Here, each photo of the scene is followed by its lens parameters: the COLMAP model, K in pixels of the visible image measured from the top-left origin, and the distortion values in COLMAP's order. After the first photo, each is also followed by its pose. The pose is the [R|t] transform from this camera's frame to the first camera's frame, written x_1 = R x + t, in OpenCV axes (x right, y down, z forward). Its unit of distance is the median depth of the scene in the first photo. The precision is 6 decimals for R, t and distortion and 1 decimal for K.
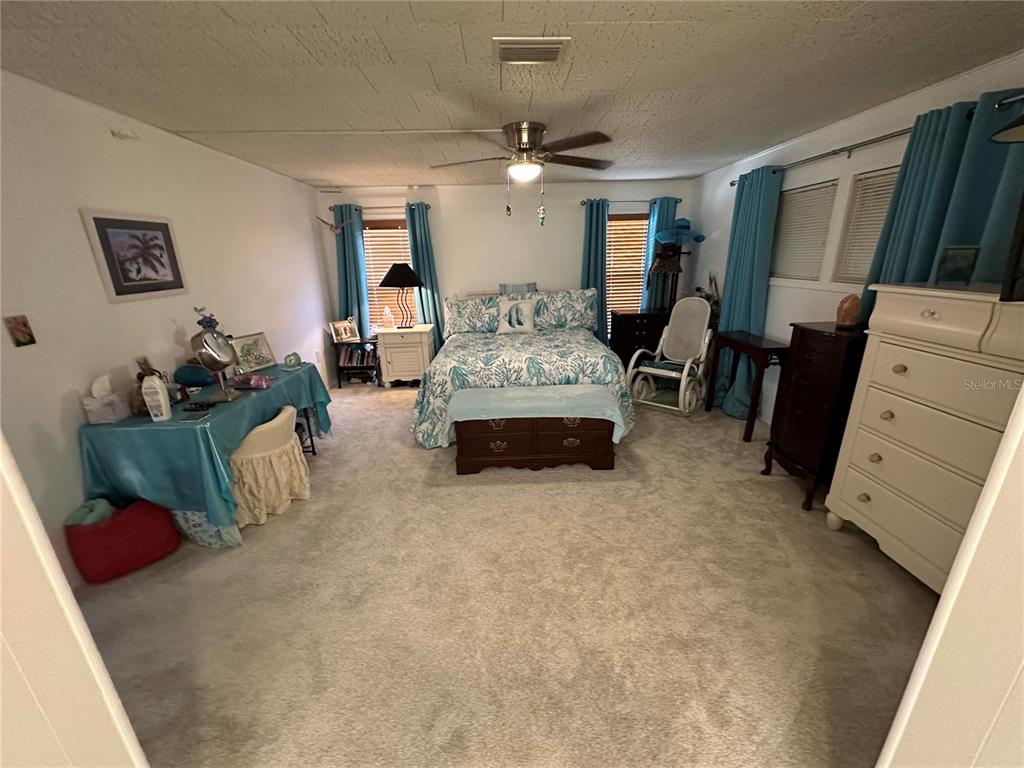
lens RADIAL K [[408.8, 0, 507.9], [0, 408.8, 385.2], [0, 0, 1]] dist [-0.002364, 0.000992]
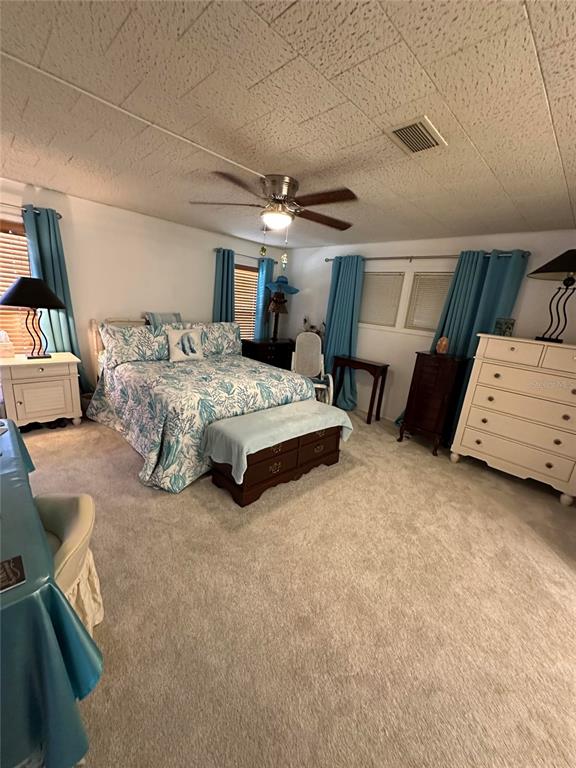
lens RADIAL K [[306.6, 0, 288.2], [0, 306.6, 386.6], [0, 0, 1]] dist [-0.002364, 0.000992]
pose [[0.724317, -0.090850, 0.683455, -0.382352], [0.101676, 0.994517, 0.024443, -0.057967], [-0.681928, 0.051787, 0.729583, 0.267043]]
